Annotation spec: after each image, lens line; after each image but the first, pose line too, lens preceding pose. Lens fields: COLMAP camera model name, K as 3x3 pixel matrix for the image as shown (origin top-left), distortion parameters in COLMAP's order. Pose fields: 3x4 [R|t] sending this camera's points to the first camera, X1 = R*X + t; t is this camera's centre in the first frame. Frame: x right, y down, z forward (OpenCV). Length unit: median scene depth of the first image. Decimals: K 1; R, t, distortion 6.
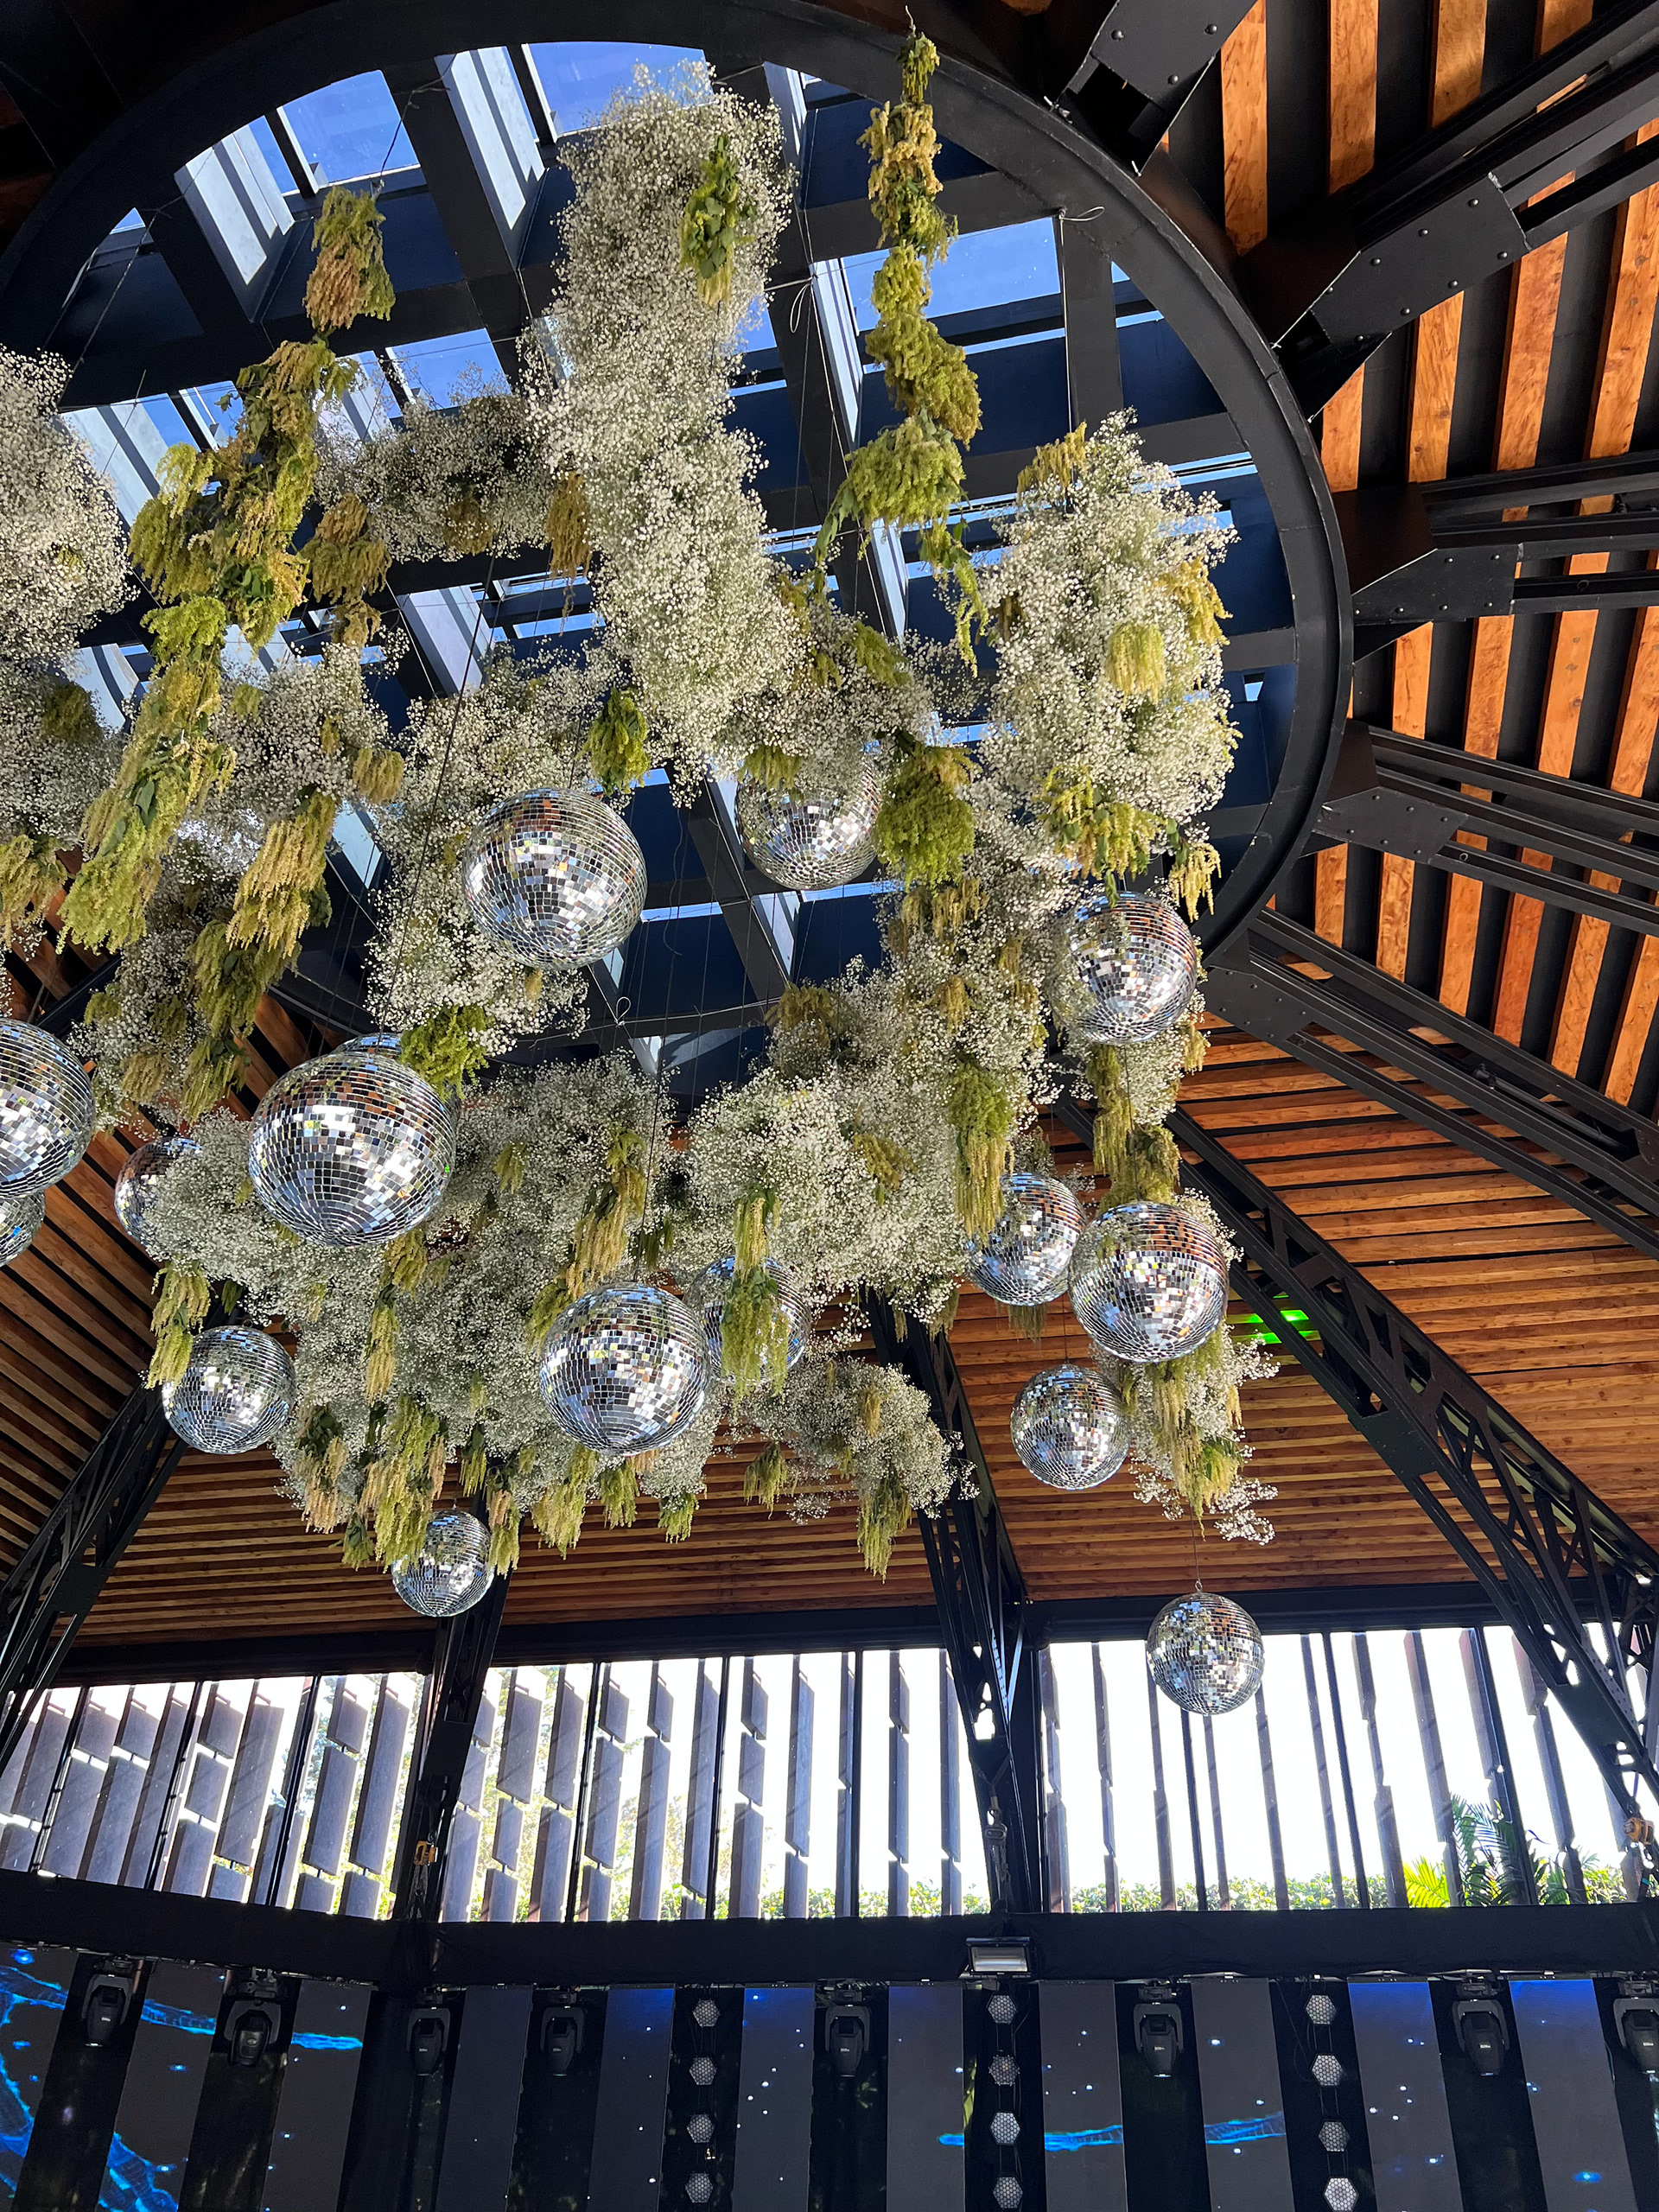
lens RADIAL K [[1668.9, 0, 853.5], [0, 1668.9, 1103.3], [0, 0, 1]] dist [0.044274, -0.052115]
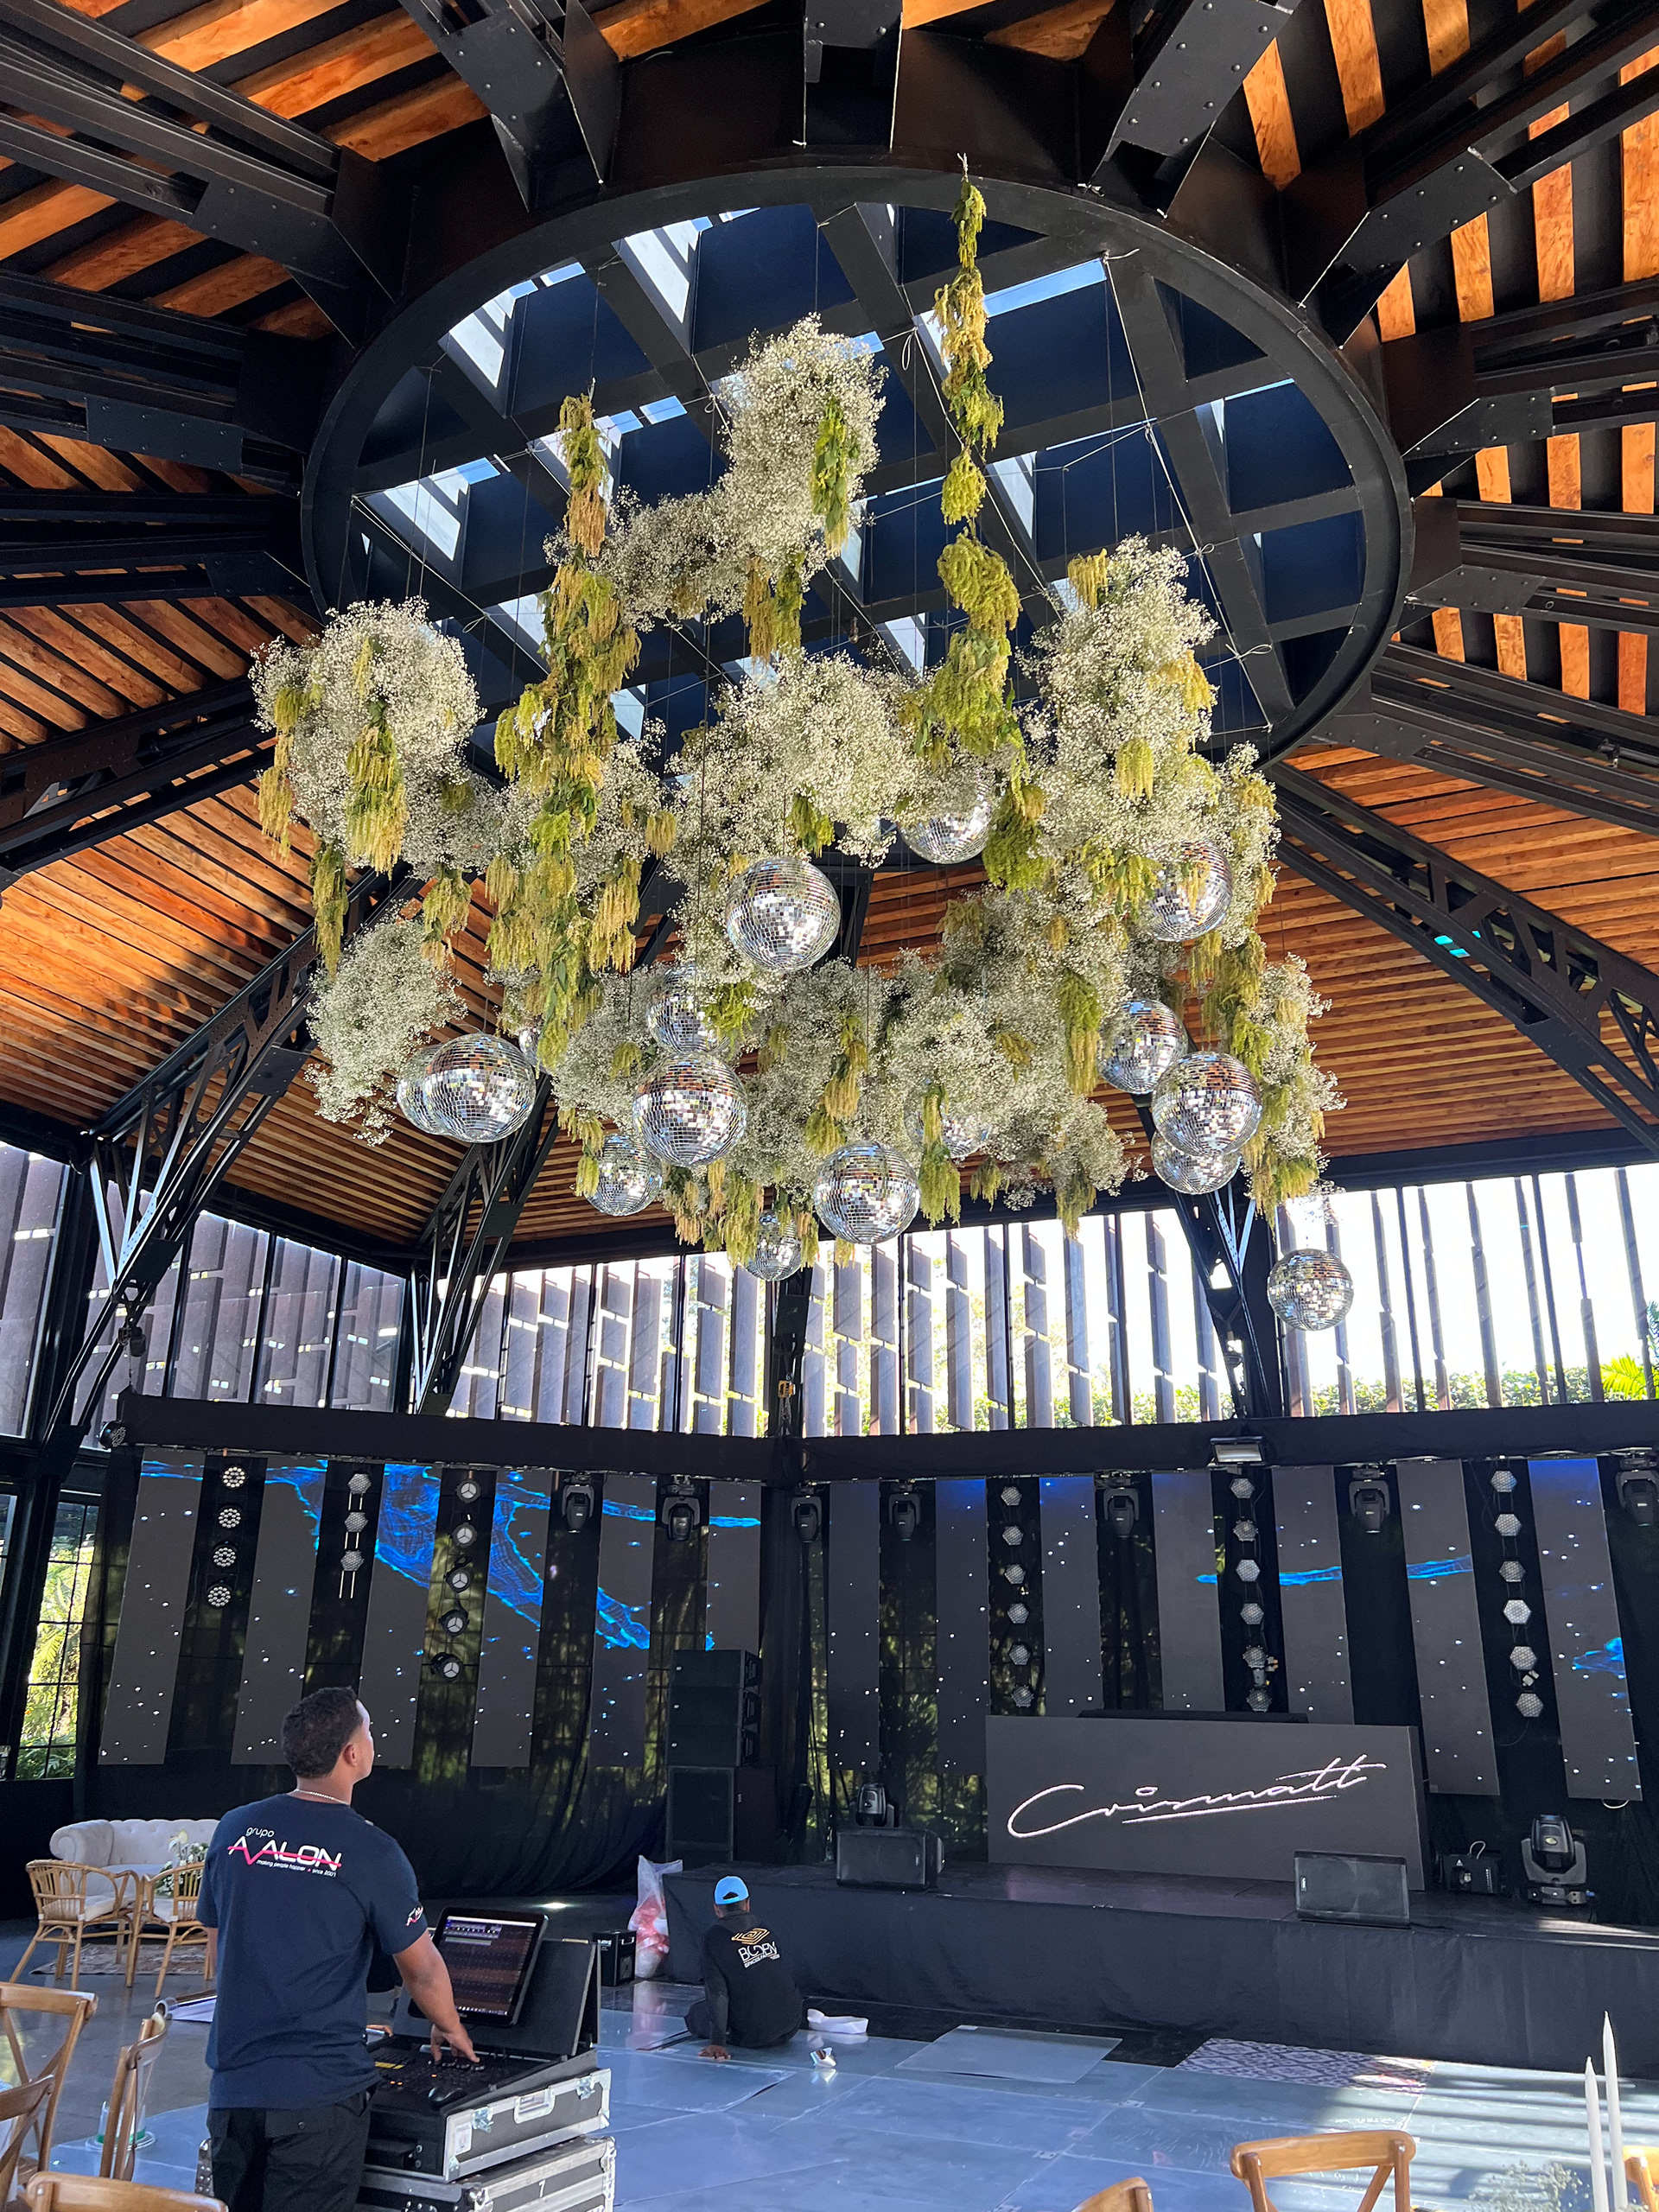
lens RADIAL K [[1668.9, 0, 822.0], [0, 1668.9, 1101.1], [0, 0, 1]] dist [0.044274, -0.052115]
pose [[0.977519, -0.075633, -0.196817, 0.049882], [0.127964, 0.954691, 0.268681, -0.125360], [0.167579, -0.287827, 0.942907, -0.170039]]
